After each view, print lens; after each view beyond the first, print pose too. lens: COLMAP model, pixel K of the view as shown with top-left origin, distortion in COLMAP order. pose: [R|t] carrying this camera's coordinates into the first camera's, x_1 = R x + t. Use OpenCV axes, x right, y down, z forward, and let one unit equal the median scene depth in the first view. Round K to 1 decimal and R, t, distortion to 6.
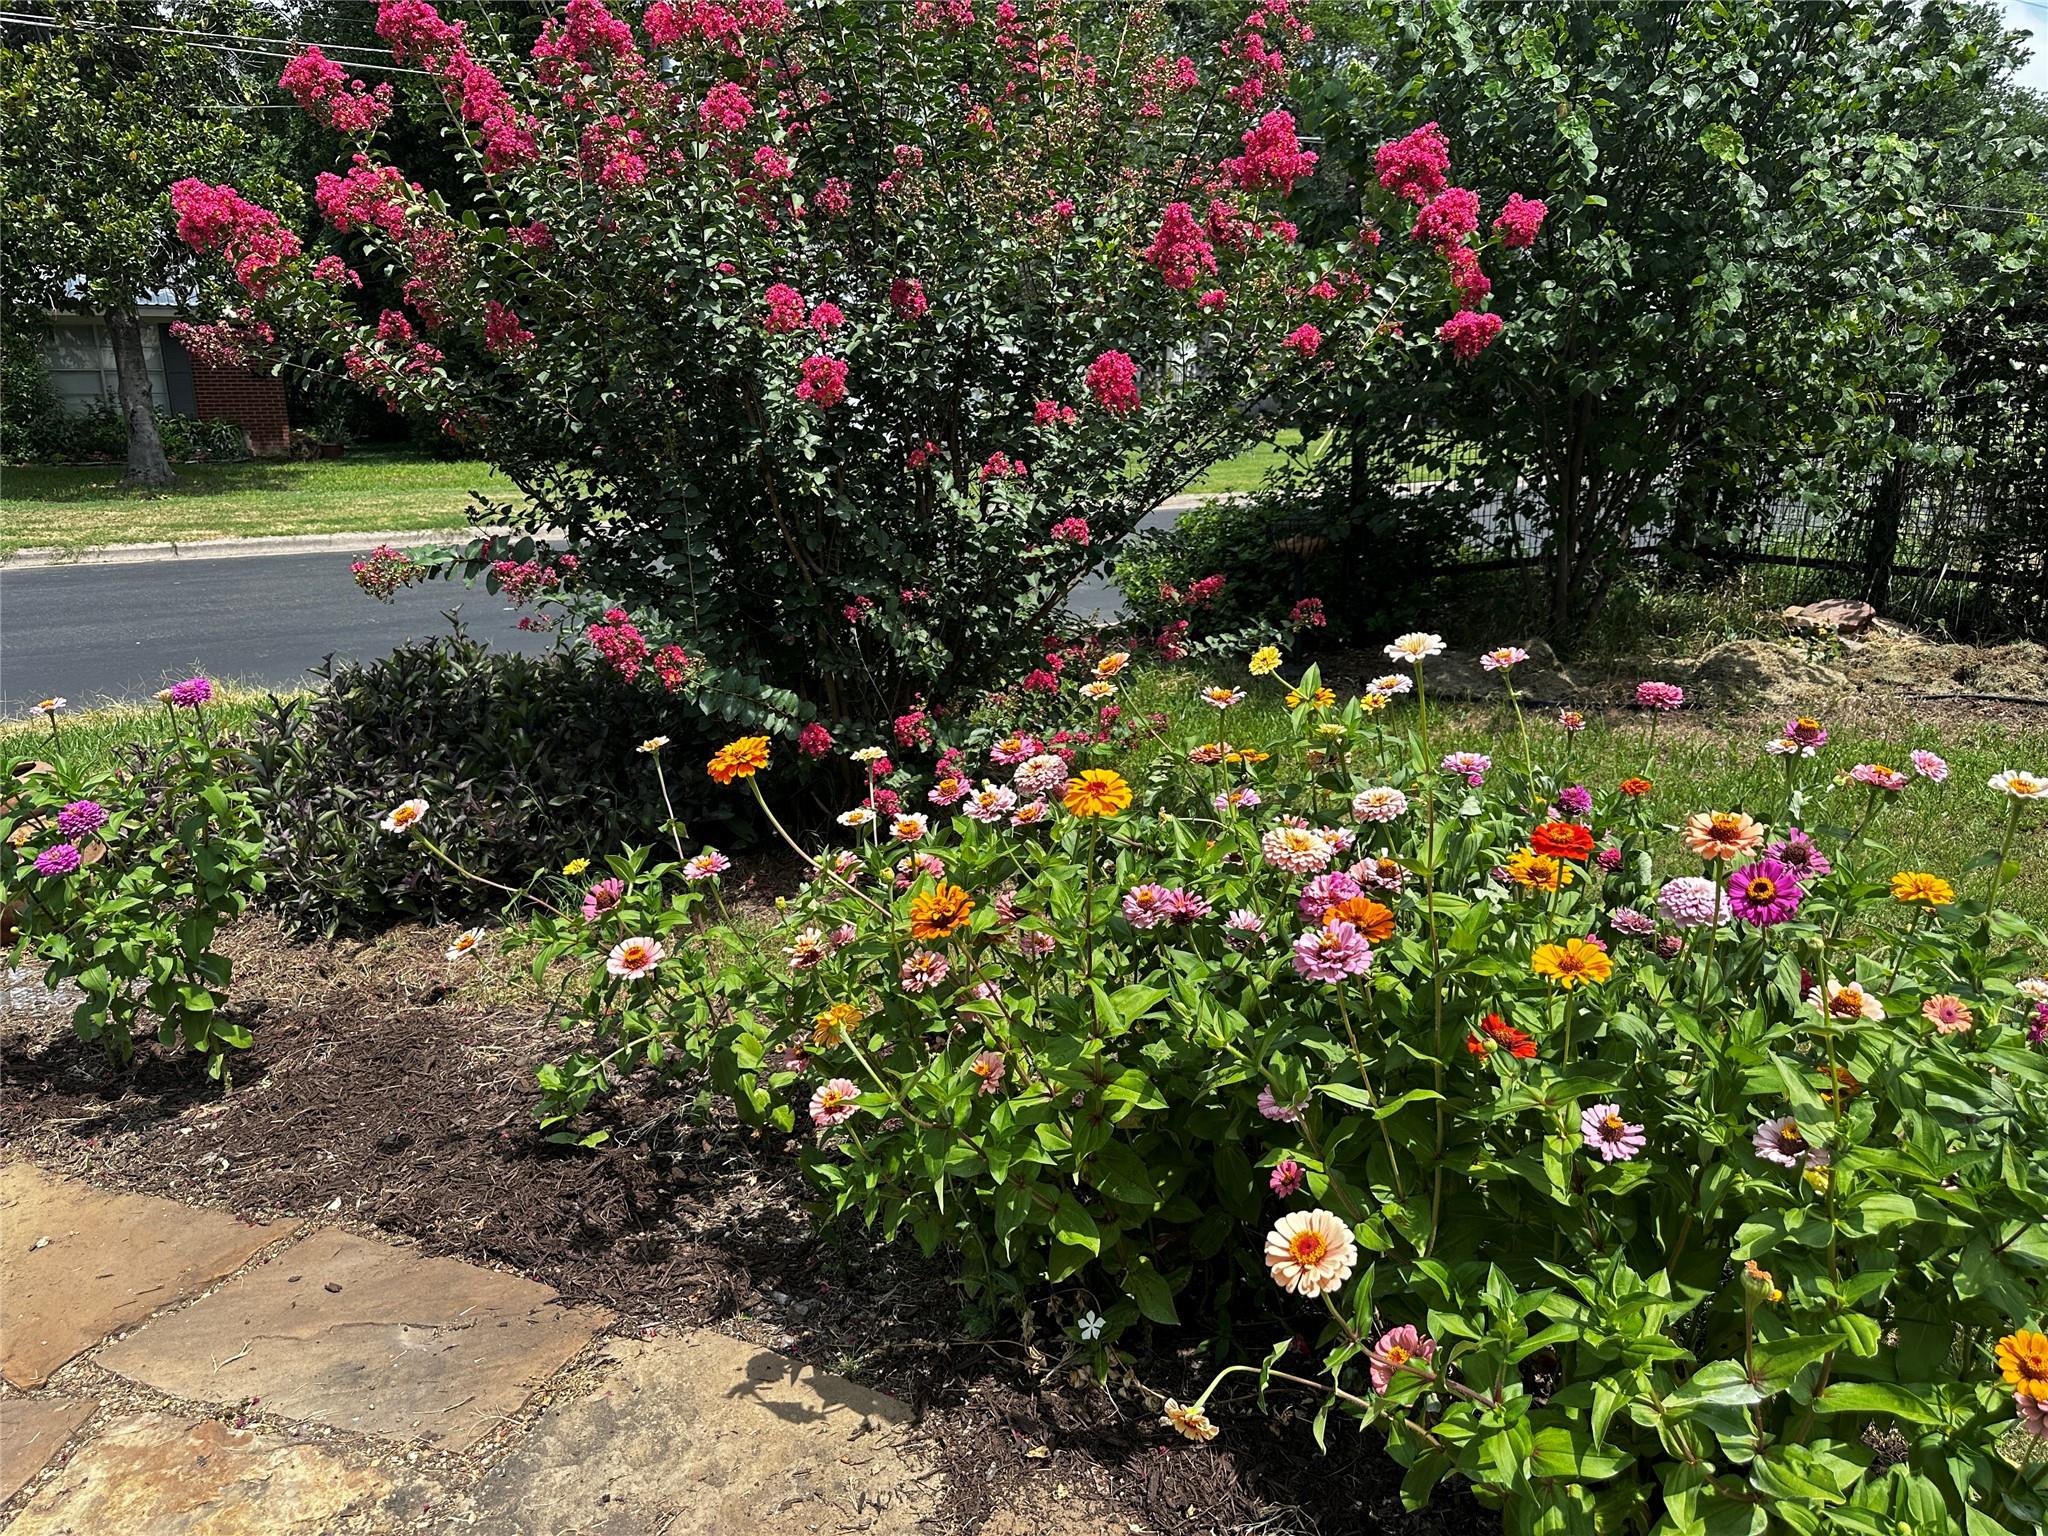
lens RADIAL K [[1431.5, 0, 1023.8], [0, 1431.5, 829.5], [0, 0, 1]] dist [0.102278, -0.146056]
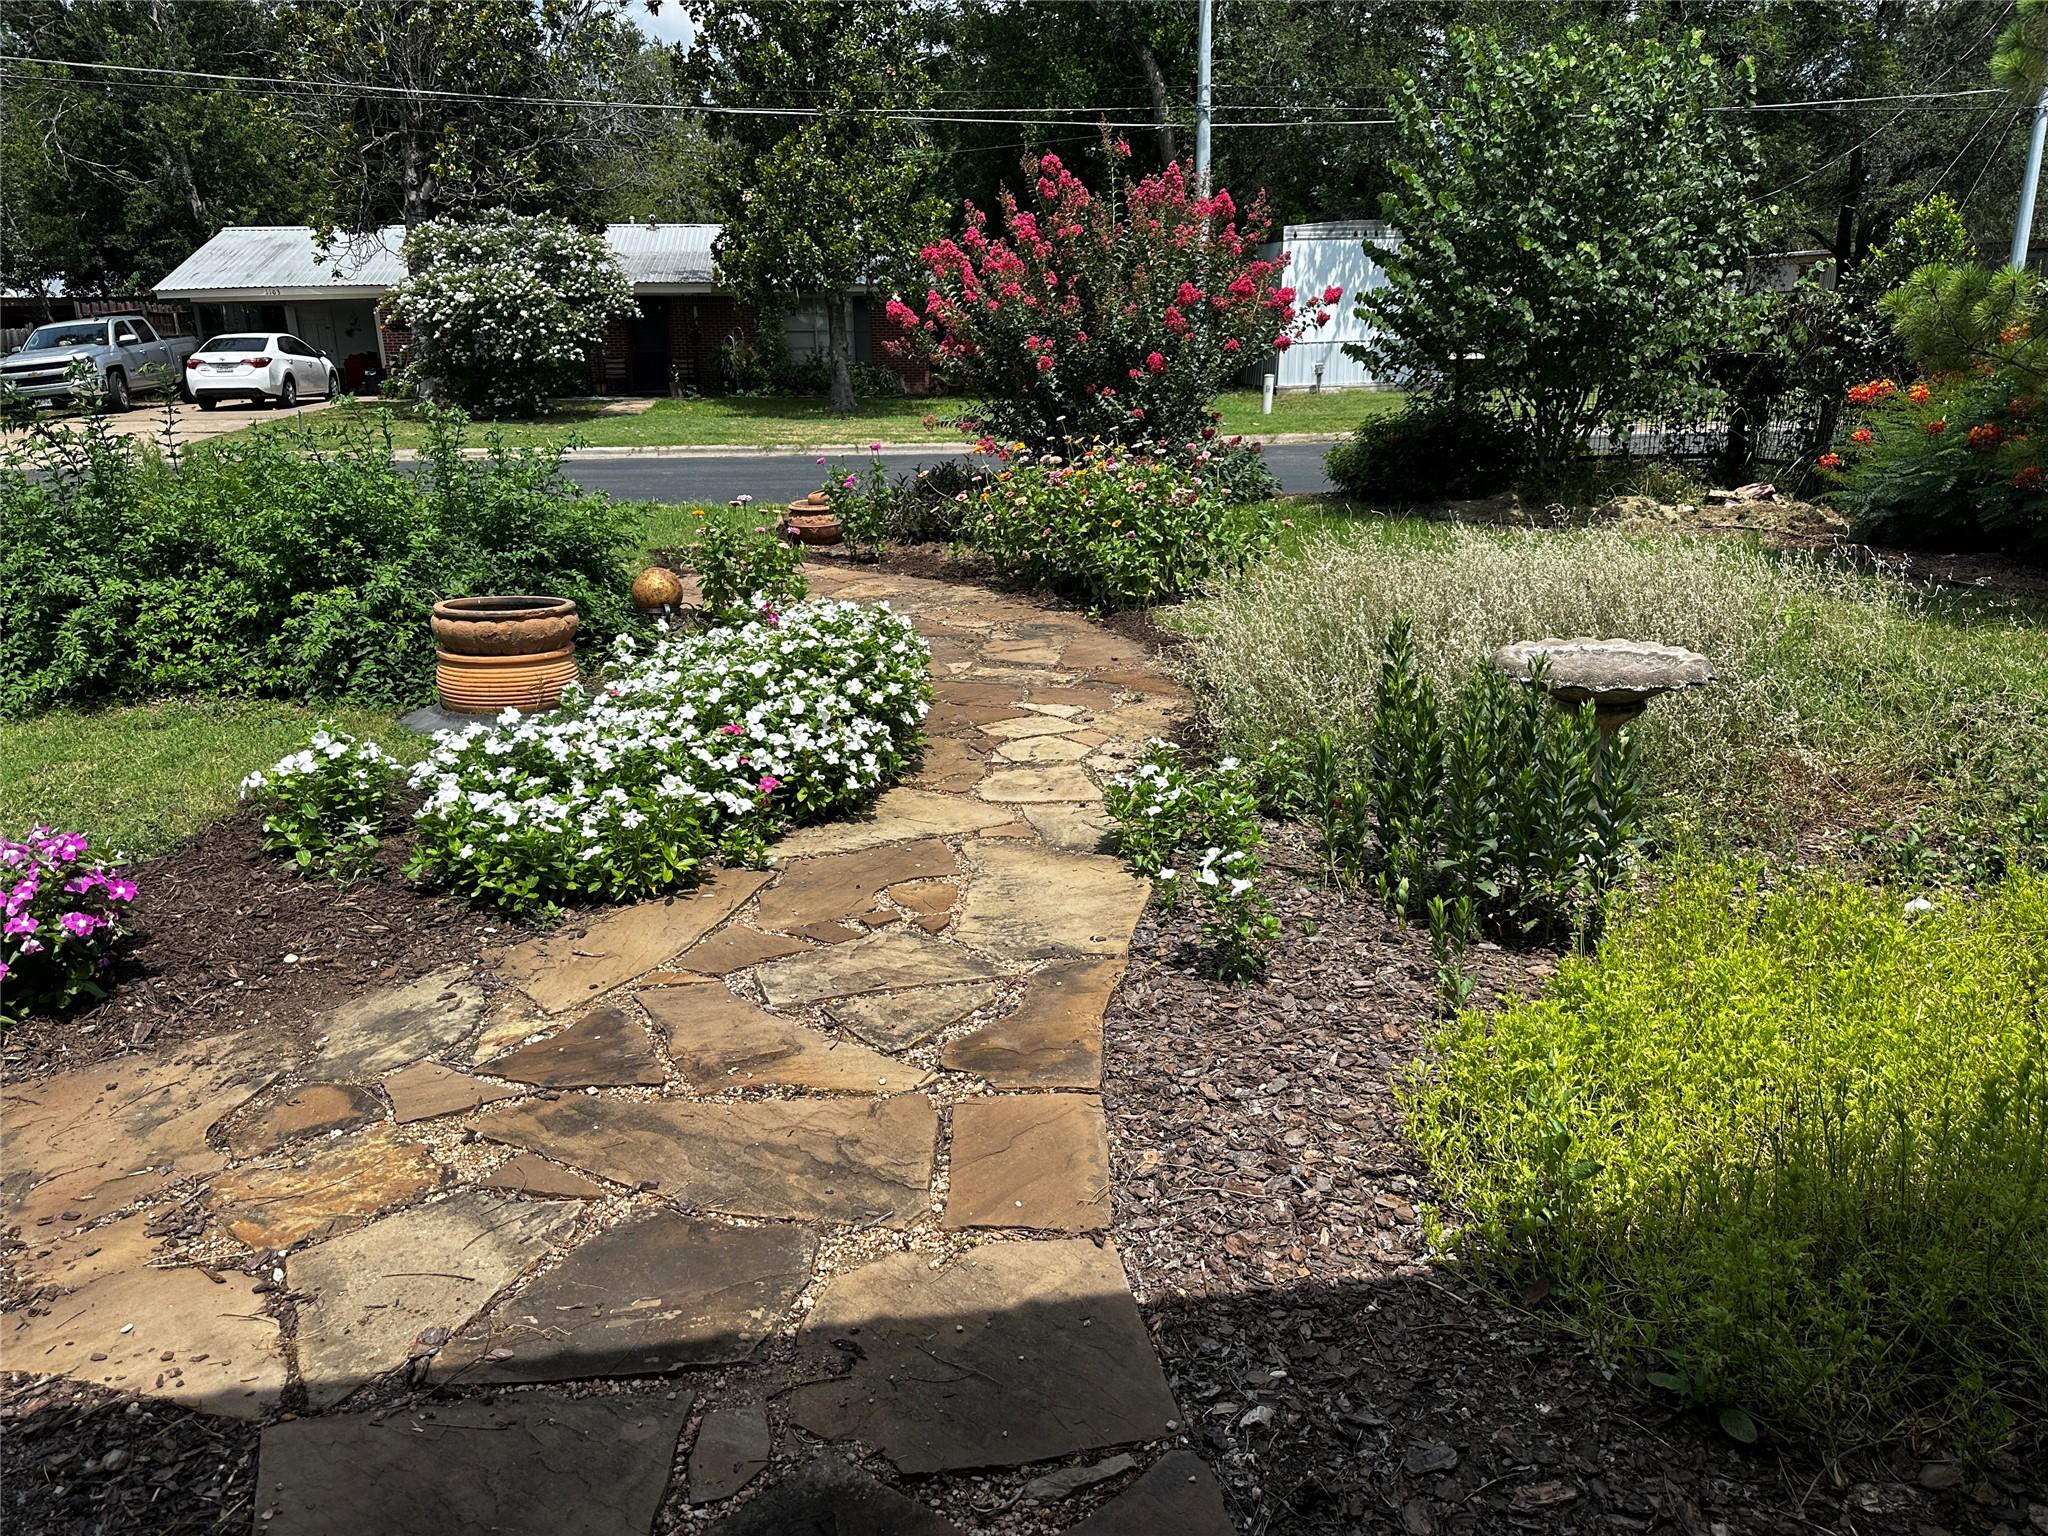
lens RADIAL K [[1431.5, 0, 1023.8], [0, 1431.5, 829.5], [0, 0, 1]] dist [0.102278, -0.146056]
pose [[0.922042, 0.119067, -0.368323, 0.253920], [-0.105059, 0.992777, 0.057934, 0.124694], [0.372560, -0.014722, 0.927891, -0.467594]]
